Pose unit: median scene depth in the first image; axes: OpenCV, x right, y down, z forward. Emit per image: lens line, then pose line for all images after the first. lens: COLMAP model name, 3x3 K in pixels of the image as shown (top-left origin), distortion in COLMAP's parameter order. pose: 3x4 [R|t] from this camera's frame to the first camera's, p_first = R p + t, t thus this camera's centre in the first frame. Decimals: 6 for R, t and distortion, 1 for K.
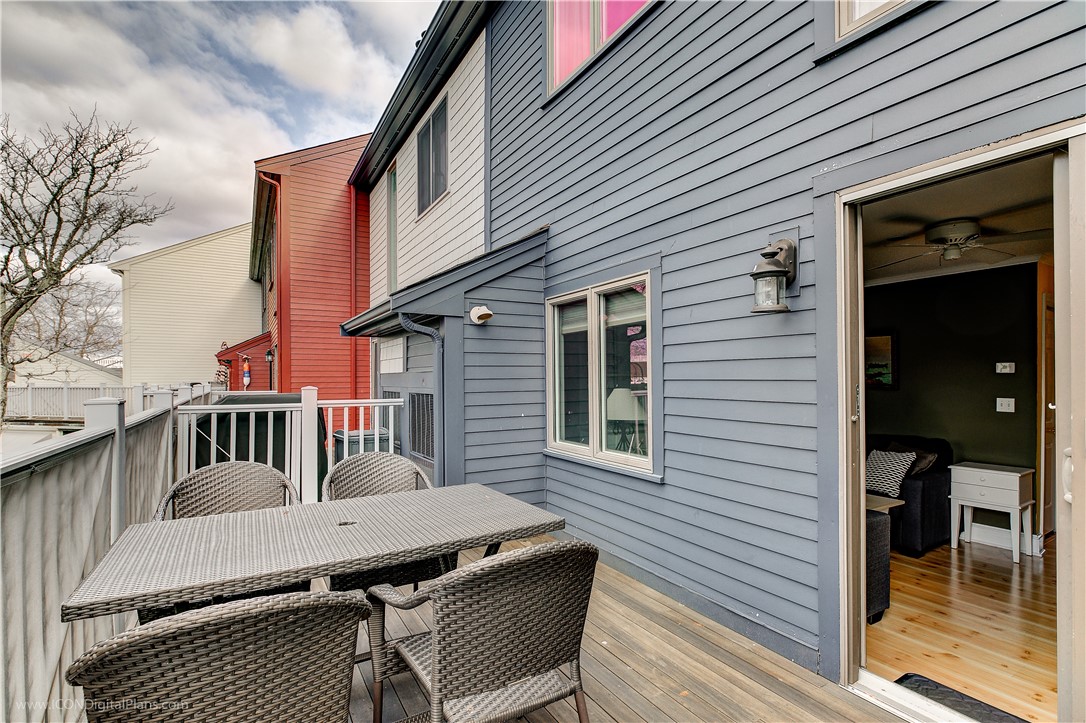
lens RADIAL K [[499.9, 0, 544.4], [0, 499.9, 369.6], [0, 0, 1]] dist [-0.005844, -0.000728]
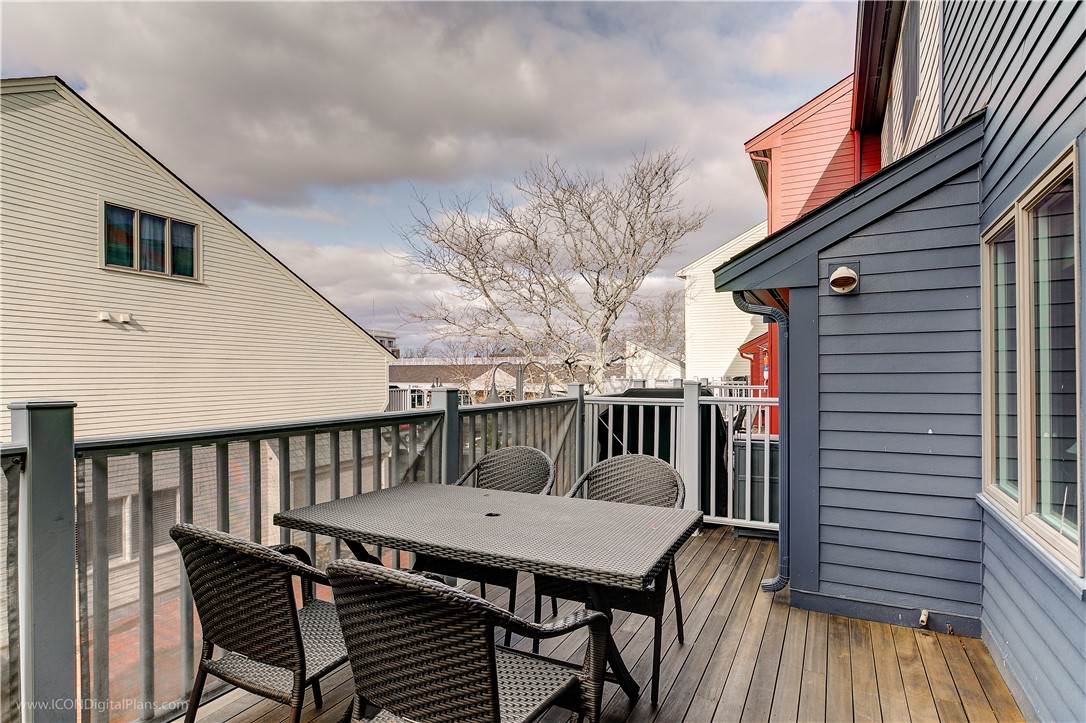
lens RADIAL K [[567.8, 0, 545.8], [0, 567.8, 368.2], [0, 0, 1]] dist [-0.005774, 0.000243]
pose [[0.529643, -0.006415, -0.848196, 0.288530], [0.014780, 0.999889, 0.001667, 0.004296], [0.848092, -0.013420, 0.529680, 0.220439]]
